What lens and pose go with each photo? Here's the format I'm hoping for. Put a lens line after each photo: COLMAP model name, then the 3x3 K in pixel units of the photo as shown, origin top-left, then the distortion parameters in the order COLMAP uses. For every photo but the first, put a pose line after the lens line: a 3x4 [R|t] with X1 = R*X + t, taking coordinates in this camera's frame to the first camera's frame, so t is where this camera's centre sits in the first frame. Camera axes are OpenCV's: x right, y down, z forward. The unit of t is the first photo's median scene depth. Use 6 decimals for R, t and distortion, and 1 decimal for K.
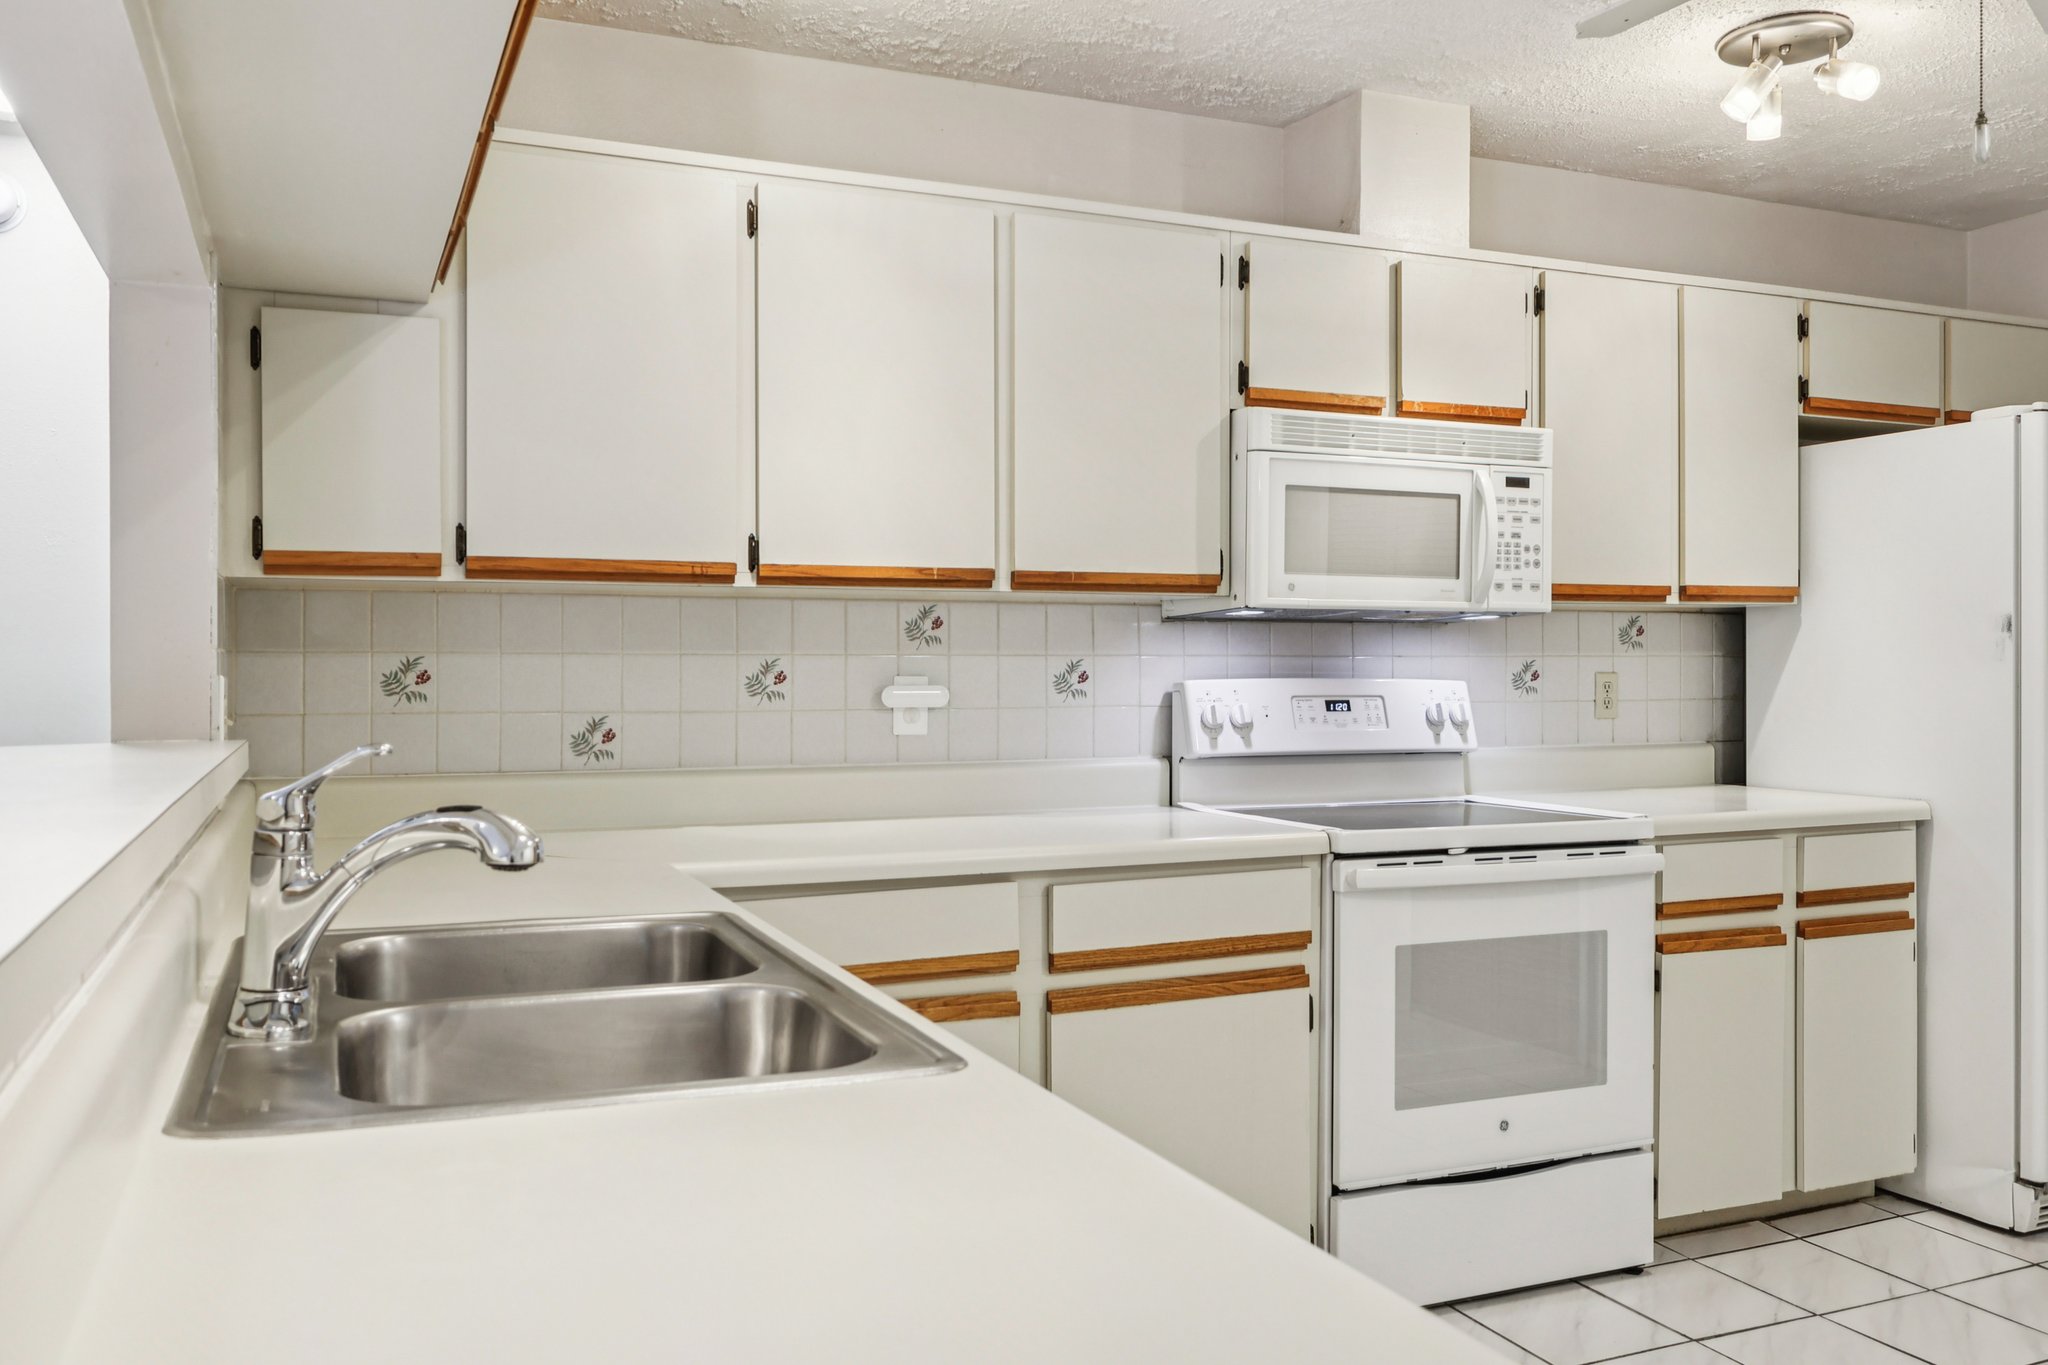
lens RADIAL K [[1615.2, 0, 1022.2], [0, 1615.2, 663.8], [0, 0, 1]] dist [-0.002554, 0.003609]
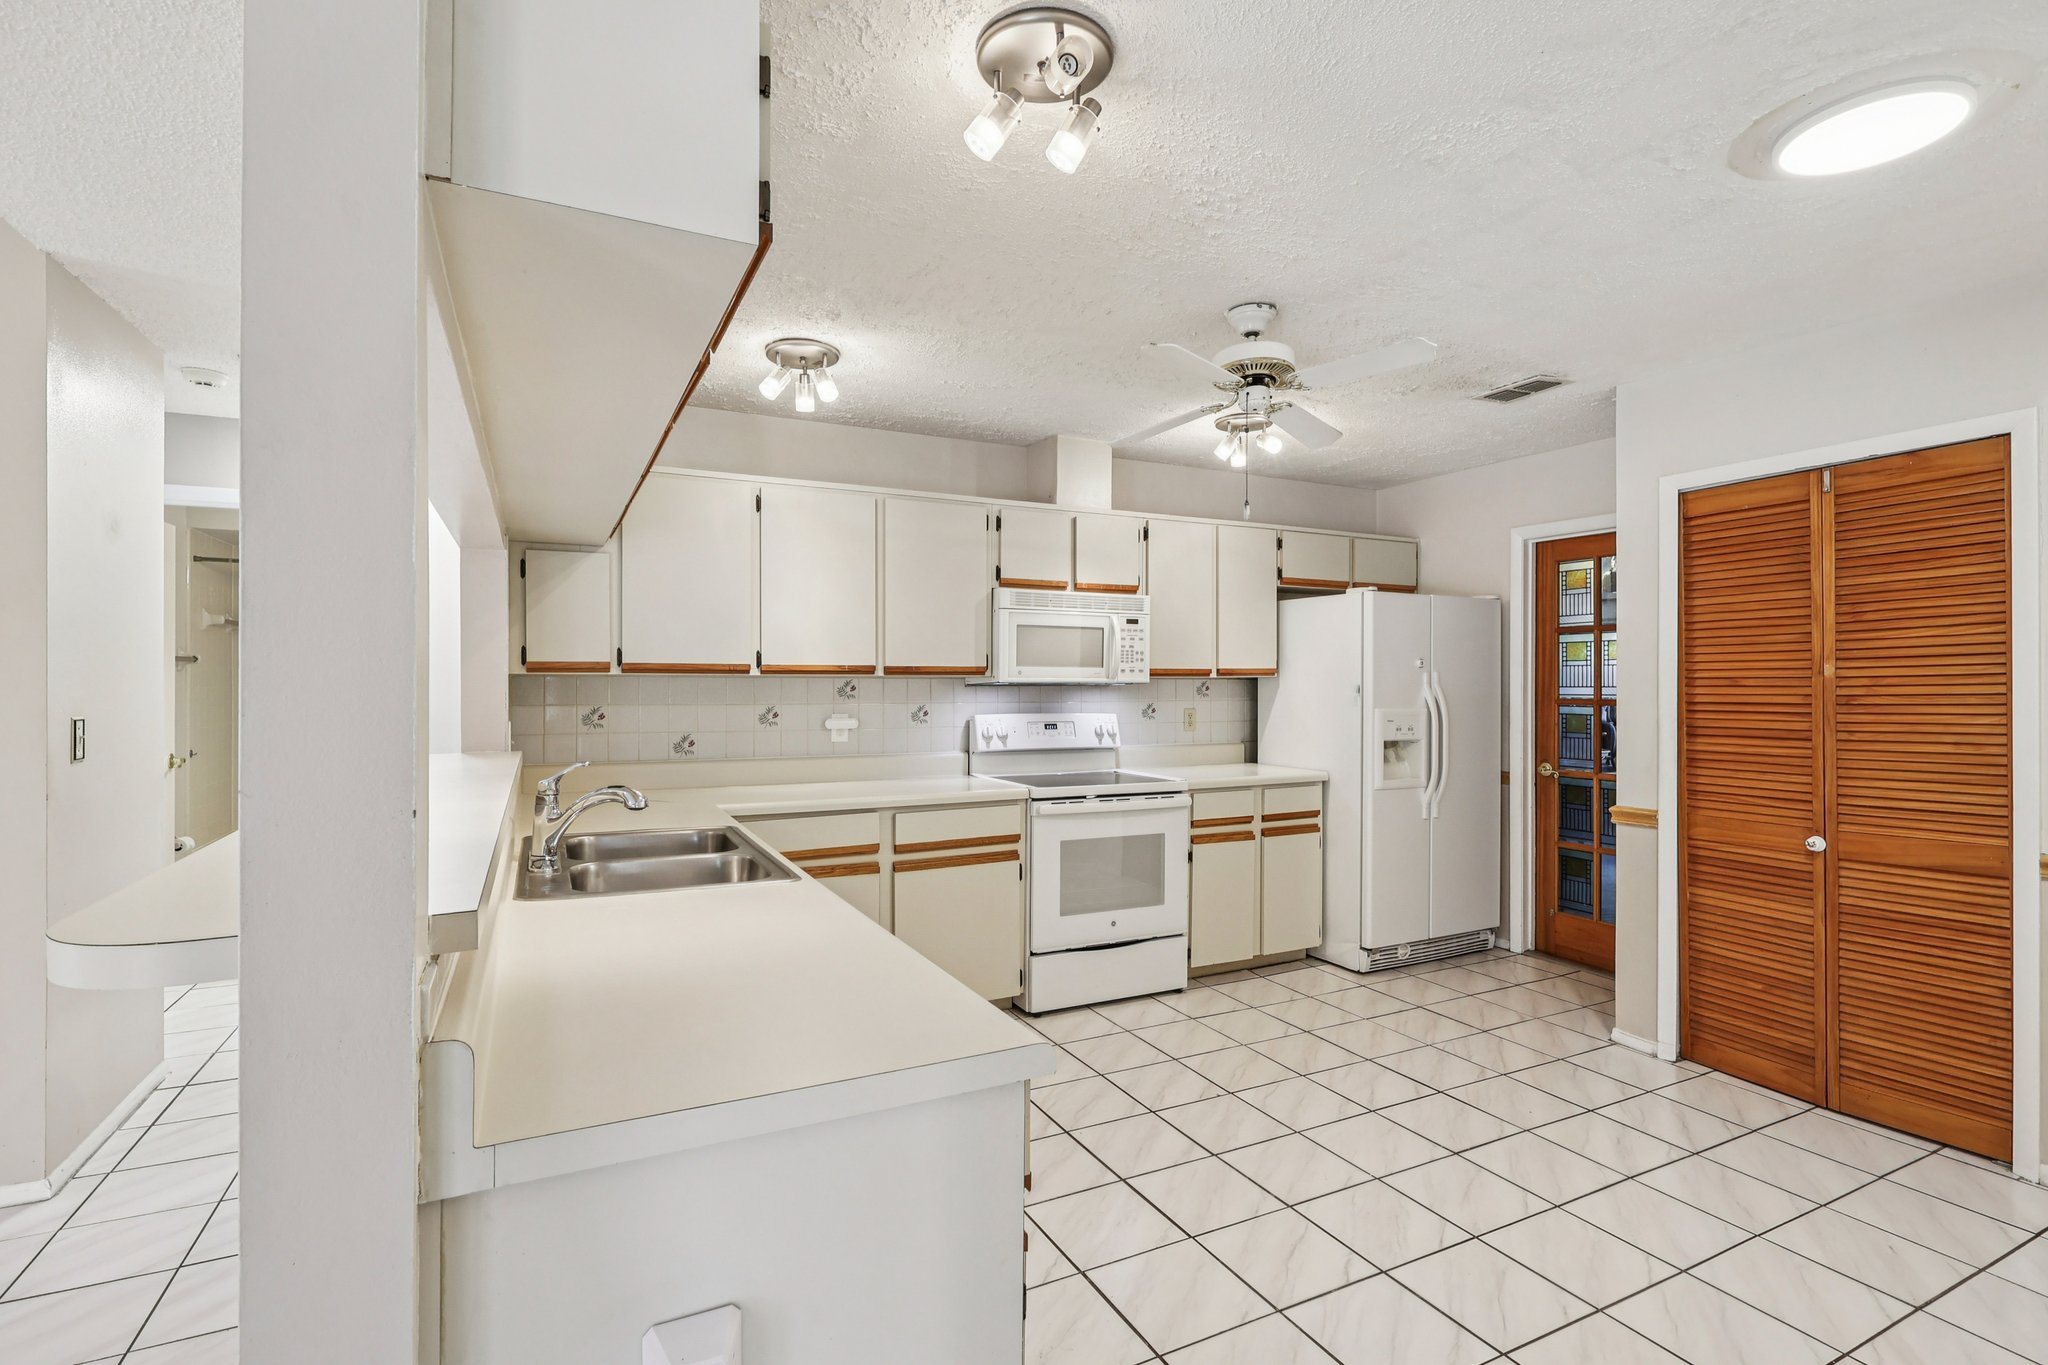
lens RADIAL K [[950.2, 0, 1018.4], [0, 950.2, 686.5], [0, 0, 1]] dist [-0.009290, 0.001830]
pose [[0.998236, 0.002829, 0.059309, 0.090614], [-0.003108, 0.999985, 0.004614, -0.034946], [-0.059295, -0.004791, 0.998229, -0.246361]]
